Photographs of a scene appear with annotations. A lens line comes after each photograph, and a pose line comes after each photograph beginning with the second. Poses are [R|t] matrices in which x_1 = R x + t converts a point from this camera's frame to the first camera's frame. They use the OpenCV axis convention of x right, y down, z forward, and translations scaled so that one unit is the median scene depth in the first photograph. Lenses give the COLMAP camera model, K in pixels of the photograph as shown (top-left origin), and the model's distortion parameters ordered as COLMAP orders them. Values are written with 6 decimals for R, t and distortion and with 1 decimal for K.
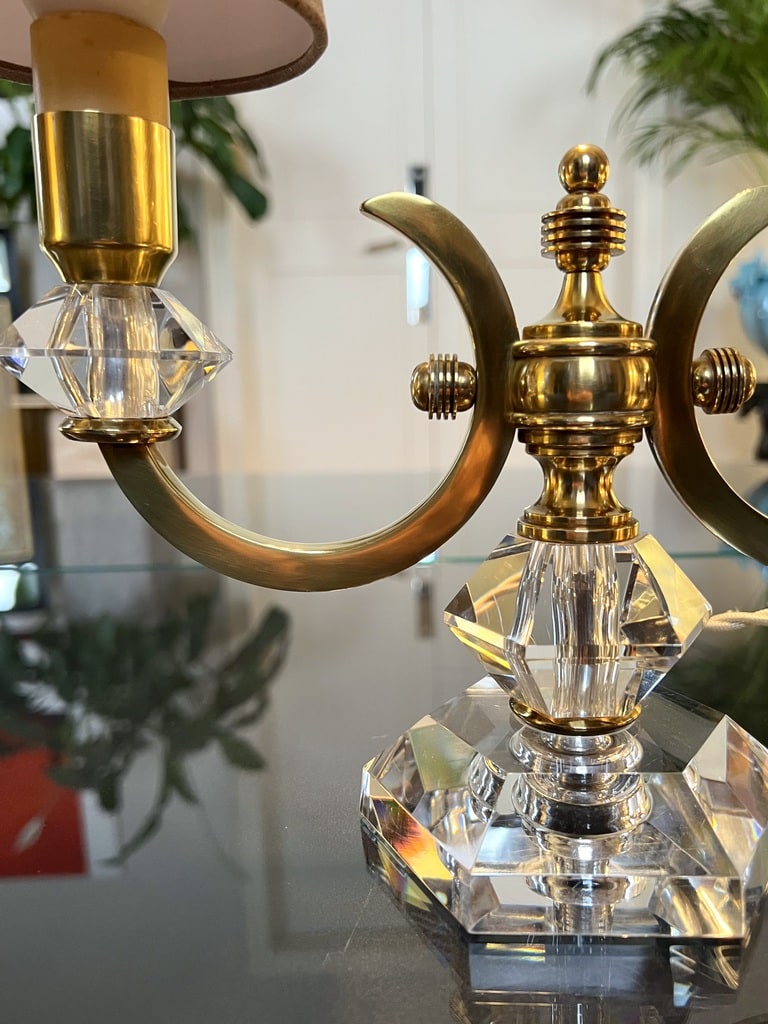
lens RADIAL K [[782.1, 0, 405.9], [0, 782.1, 508.7], [0, 0, 1]] dist [0.002173, -0.002714]
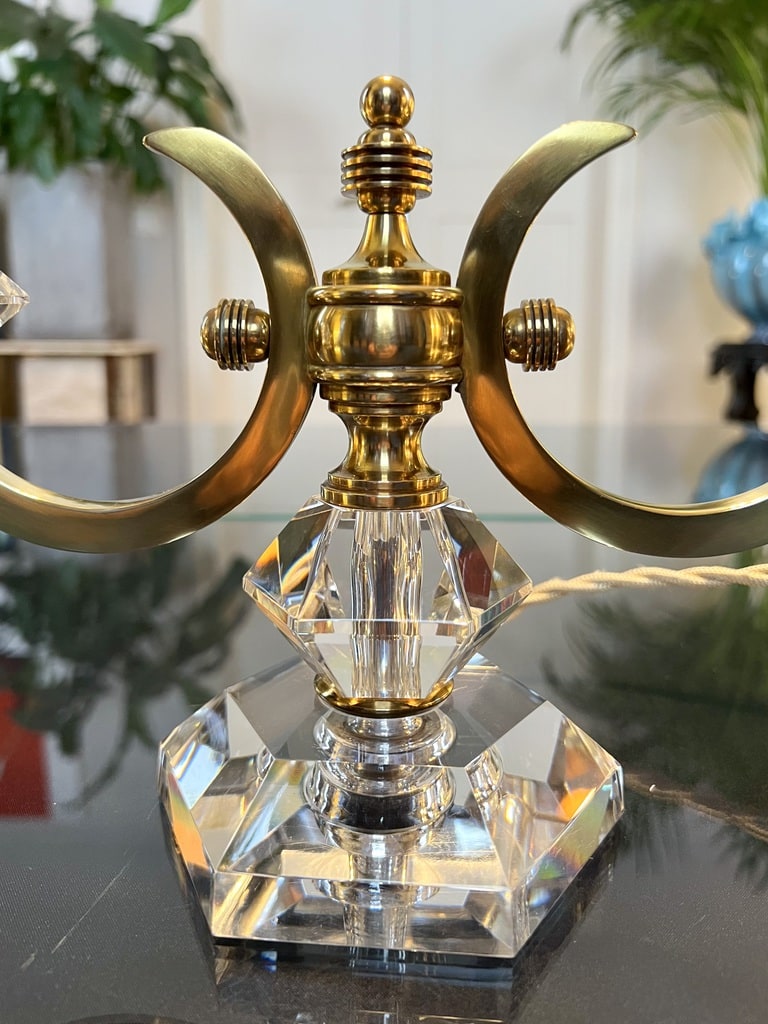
lens RADIAL K [[772.1, 0, 380.2], [0, 772.1, 453.7], [0, 0, 1]] dist [-0.005698, -0.004506]
pose [[0.999466, 0.023350, -0.022845, 0.242825], [-0.023541, 0.999690, -0.008126, -0.013728], [0.022648, 0.008659, 0.999706, 0.096956]]
